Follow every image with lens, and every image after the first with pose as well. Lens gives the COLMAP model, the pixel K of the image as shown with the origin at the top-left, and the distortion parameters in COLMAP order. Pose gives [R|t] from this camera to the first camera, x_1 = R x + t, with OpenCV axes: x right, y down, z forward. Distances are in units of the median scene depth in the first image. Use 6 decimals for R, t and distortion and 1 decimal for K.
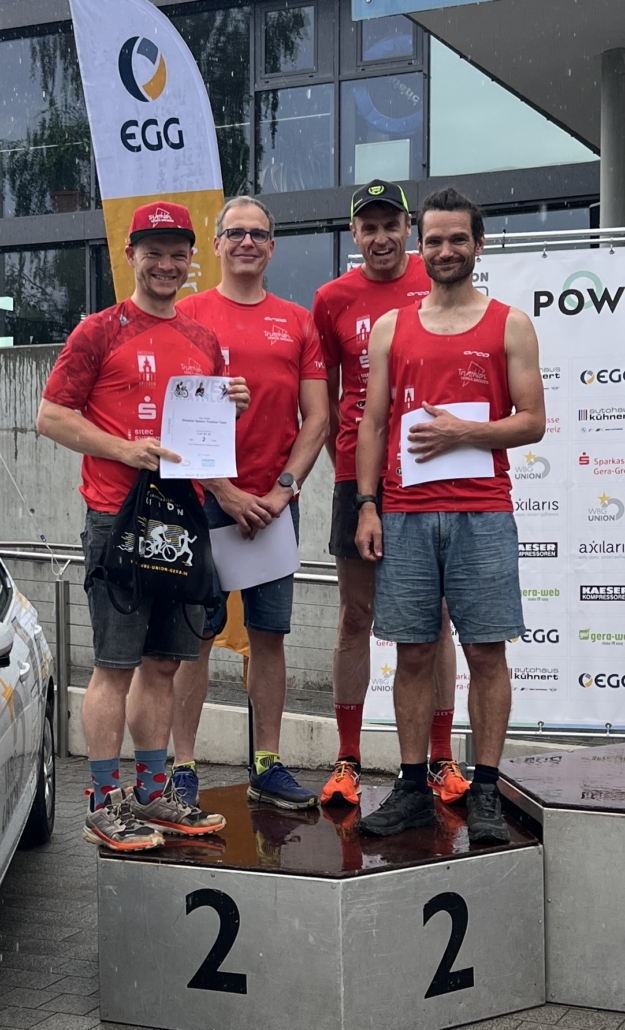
lens RADIAL K [[1726.2, 0, 219.9], [0, 1726.2, 578.8], [0, 0, 1]] dist [0.139454, 0.000000]
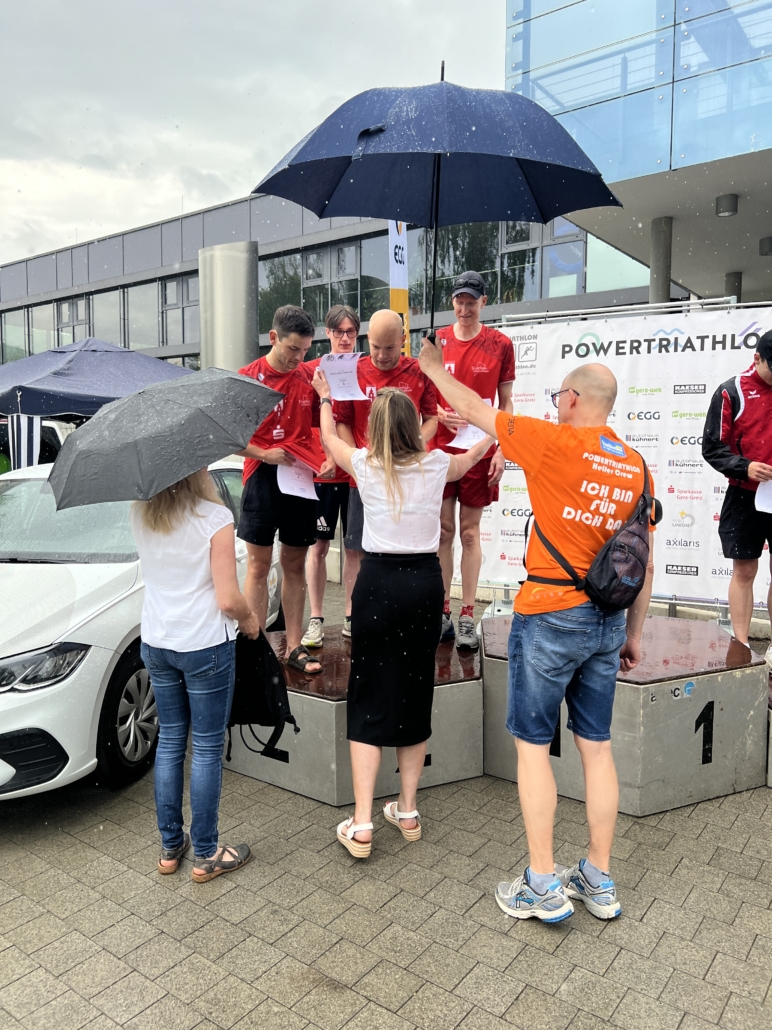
lens RADIAL K [[776.5, 0, 387.5], [0, 776.5, 504.3], [0, 0, 1]] dist [0.031127, -0.057009]
pose [[0.983801, 0.020533, -0.178084, 0.218372], [-0.015878, 0.999495, 0.027527, -0.030194], [0.178559, -0.024253, 0.983630, 0.262106]]
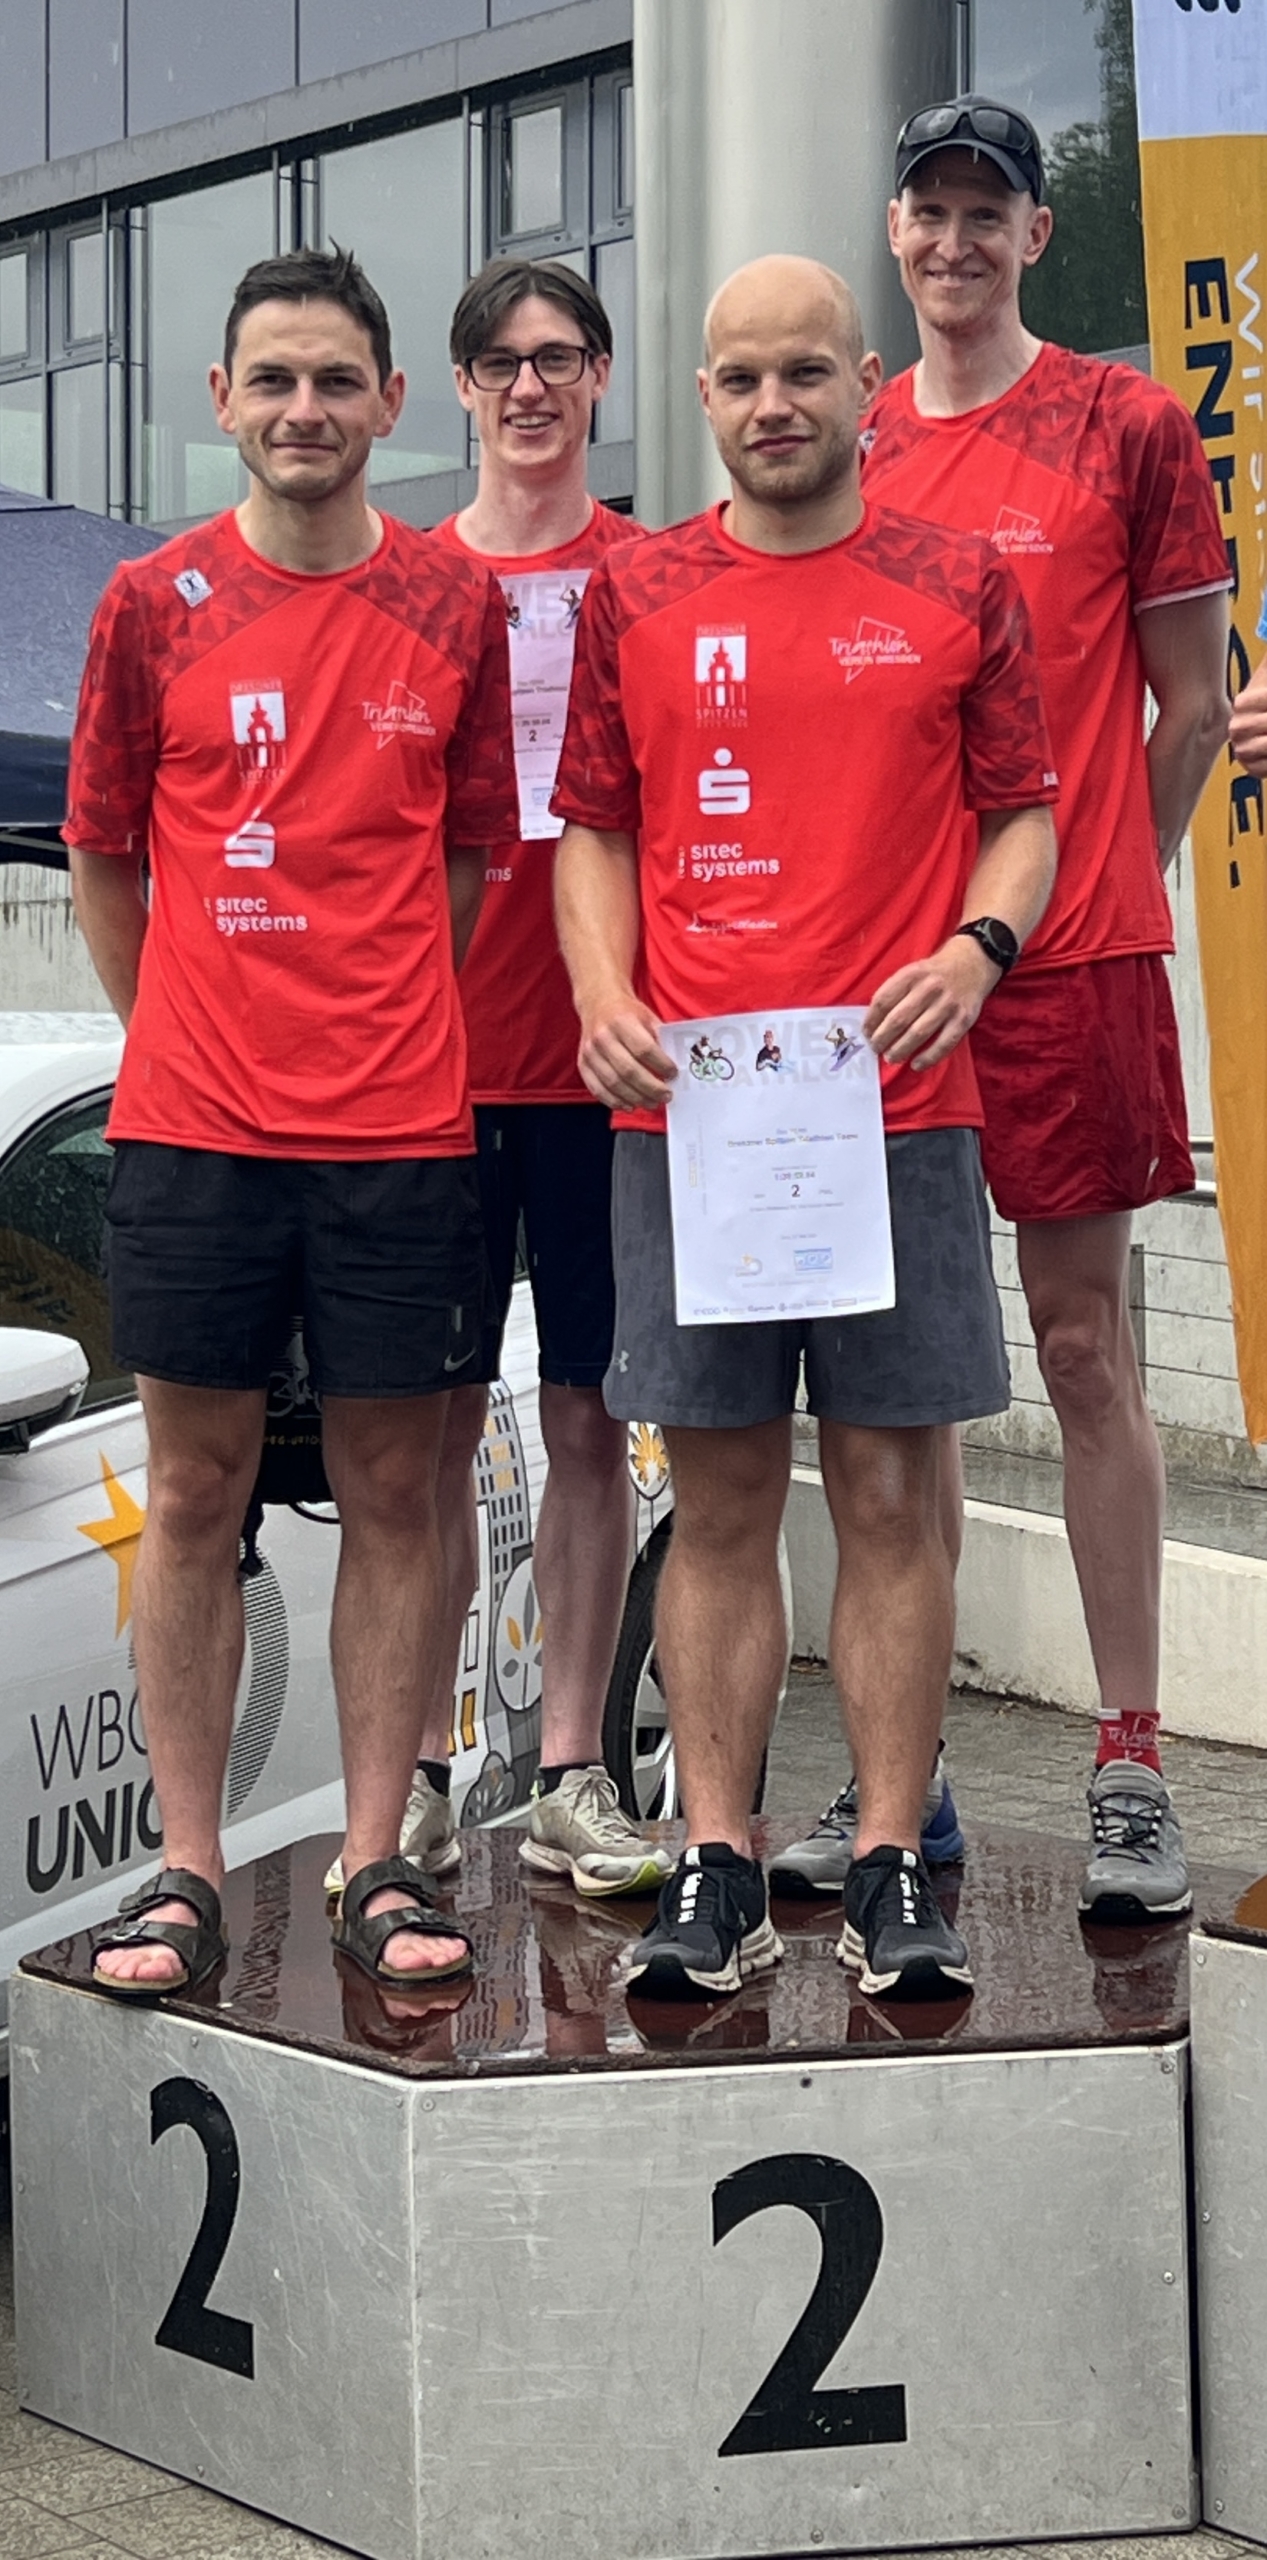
lens RADIAL K [[4679.3, 0, 659.3], [0, 4679.3, 1132.0], [0, 0, 1]] dist [0.118312, 0.000000]
pose [[0.898675, 0.010262, -0.438494, 0.477383], [-0.020921, 0.999591, -0.019483, -0.002942], [0.438115, 0.026683, 0.898523, 0.135496]]
